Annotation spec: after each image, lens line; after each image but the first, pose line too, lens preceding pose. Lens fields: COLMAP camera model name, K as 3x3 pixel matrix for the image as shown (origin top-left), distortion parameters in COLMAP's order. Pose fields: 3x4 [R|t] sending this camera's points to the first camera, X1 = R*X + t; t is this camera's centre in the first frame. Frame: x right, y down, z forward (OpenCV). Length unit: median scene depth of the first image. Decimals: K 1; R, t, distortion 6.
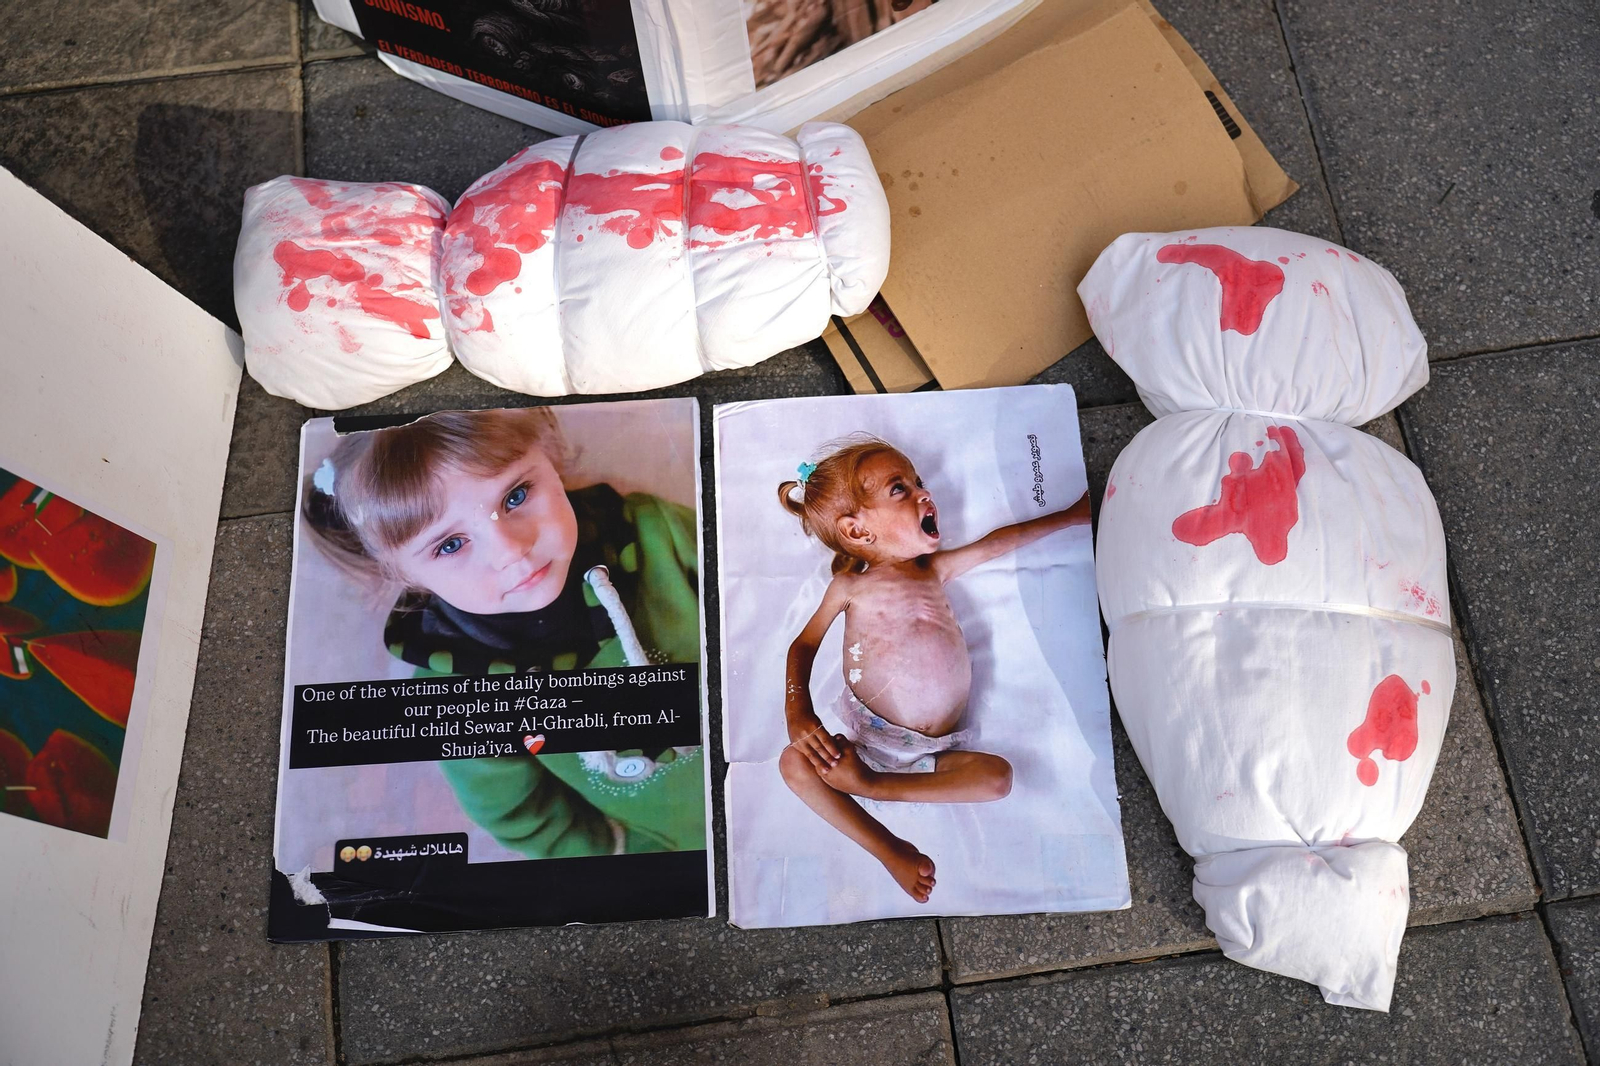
lens RADIAL K [[1604.3, 0, 800.0], [0, 1604.3, 533.0], [0, 0, 1]] dist [0.004473, 0.003108]
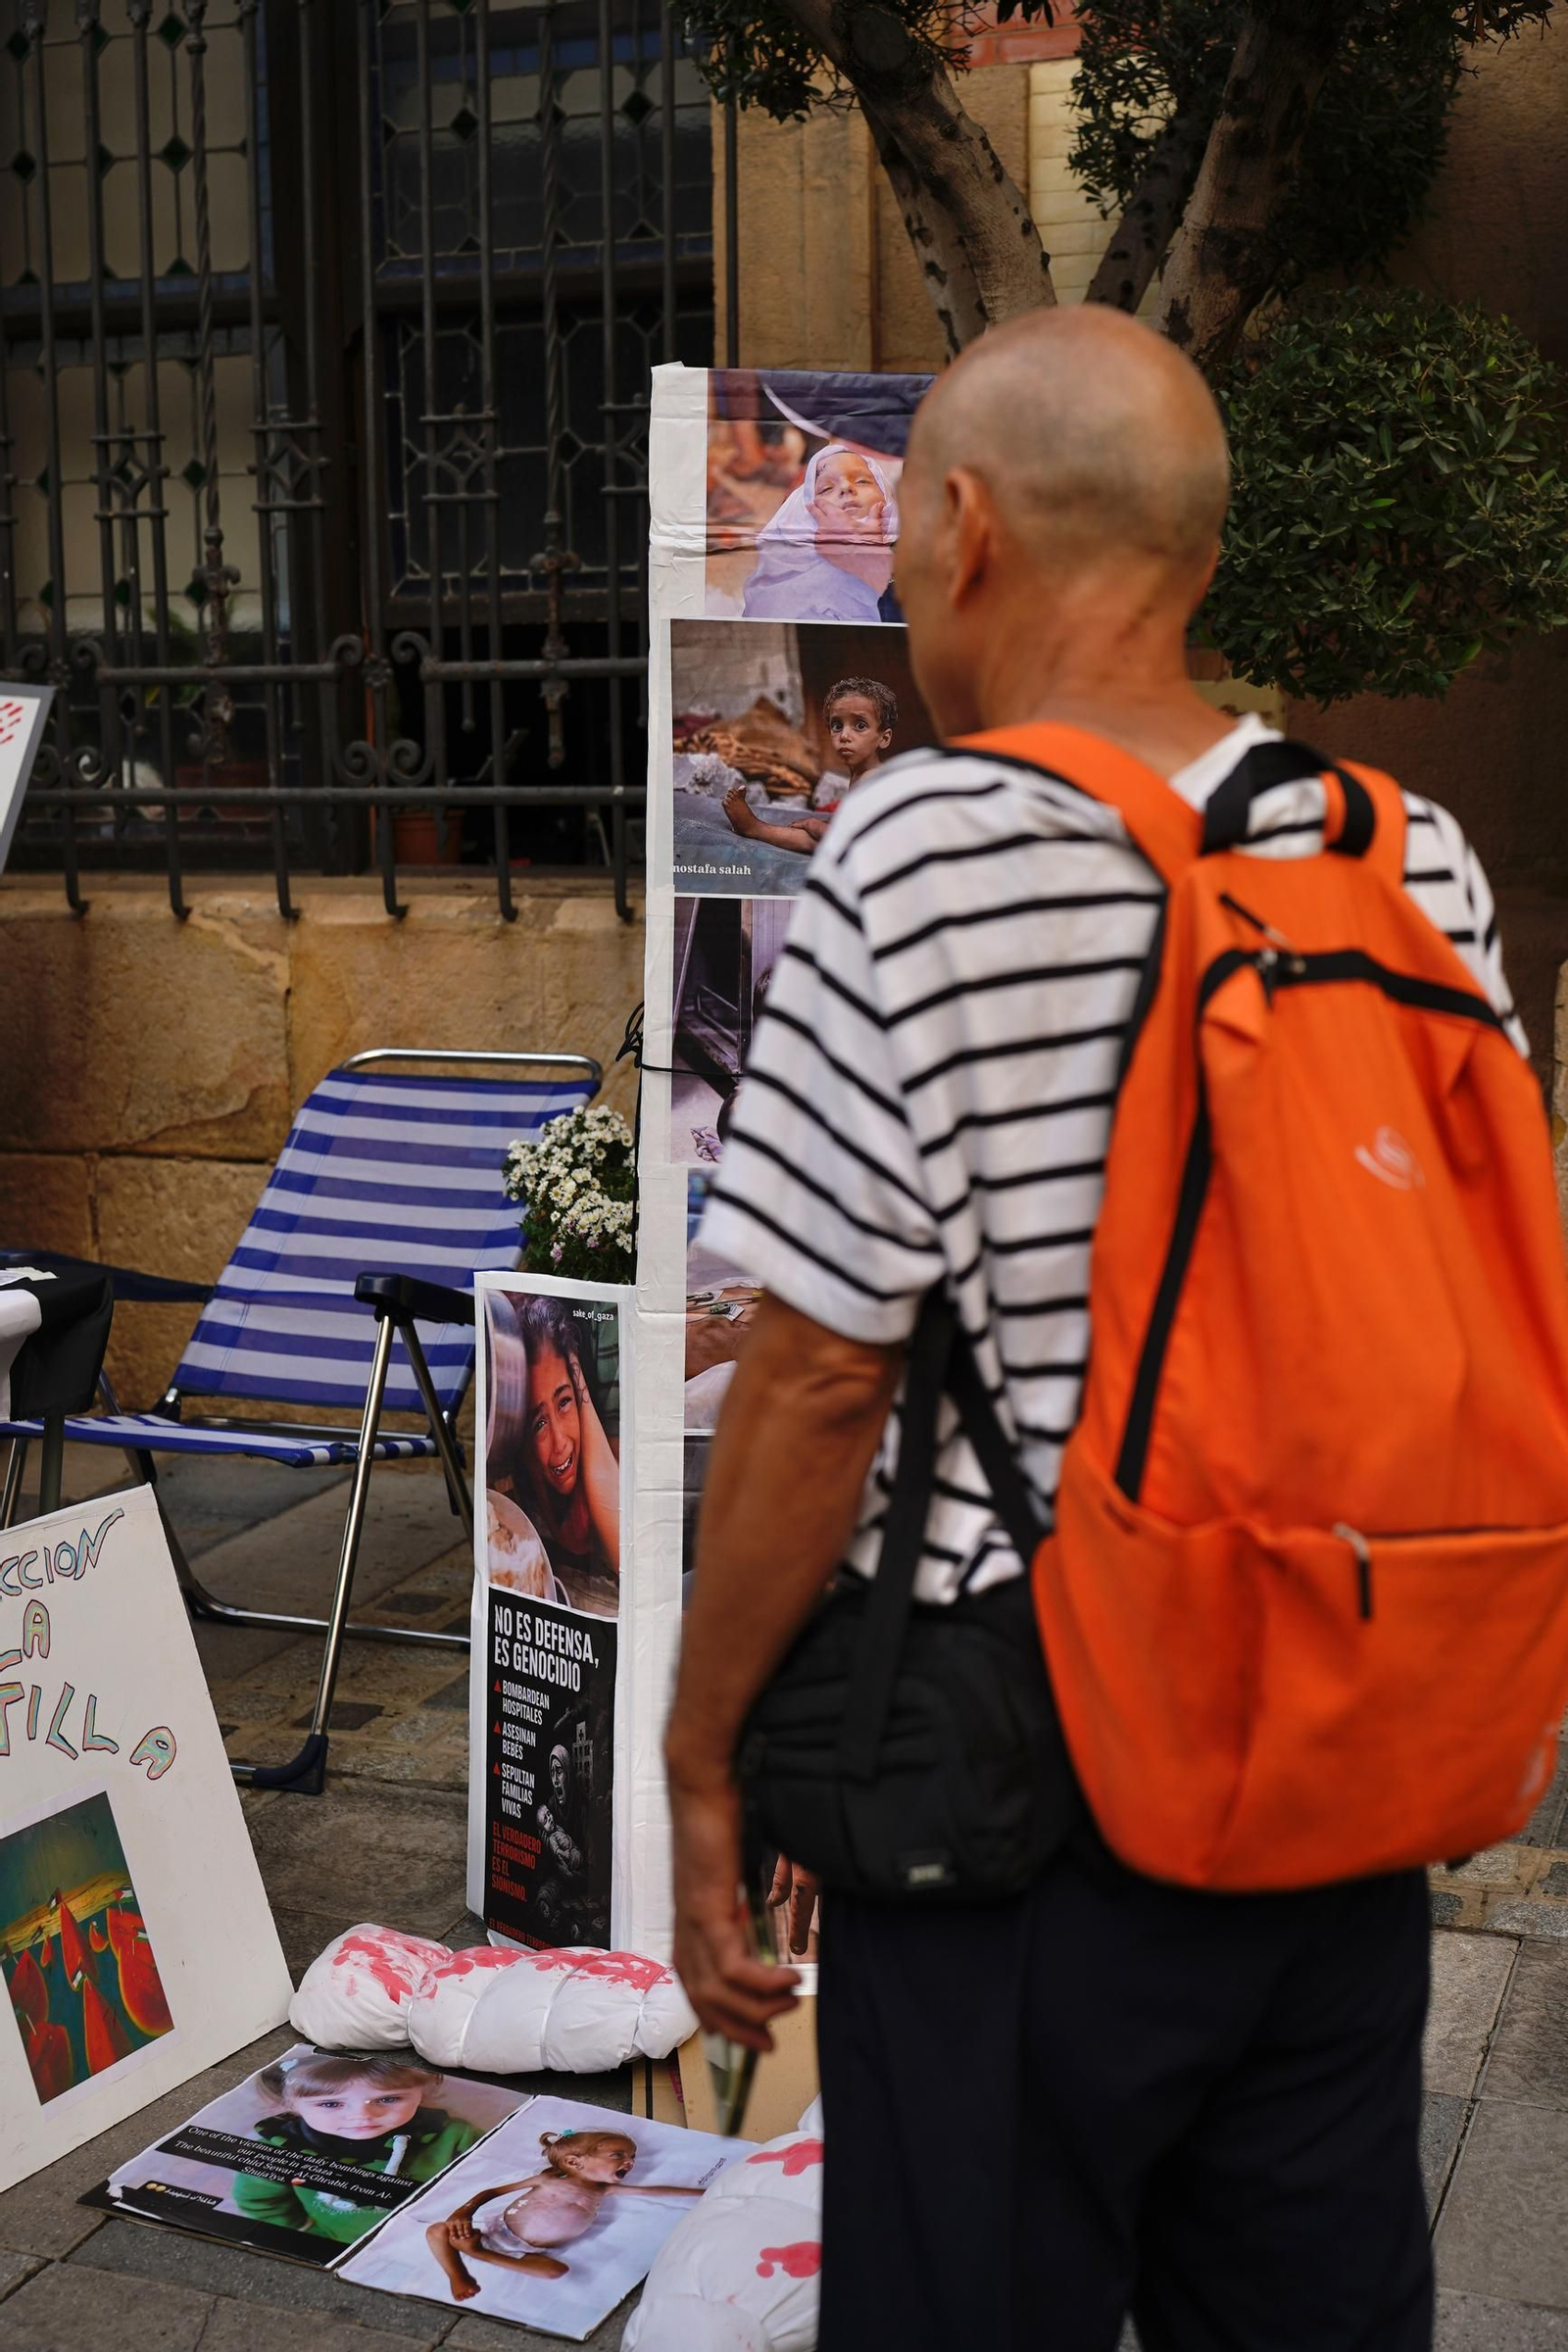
lens RADIAL K [[2891.1, 0, 783.4], [0, 2891.1, 1142.1], [0, 0, 1]] dist [0.017958, -0.005223]
pose [[0.882249, 0.079661, -0.463995, 1.335625], [-0.442938, 0.474389, -0.760764, 1.458848], [0.159511, 0.876704, 0.453814, -0.912246]]
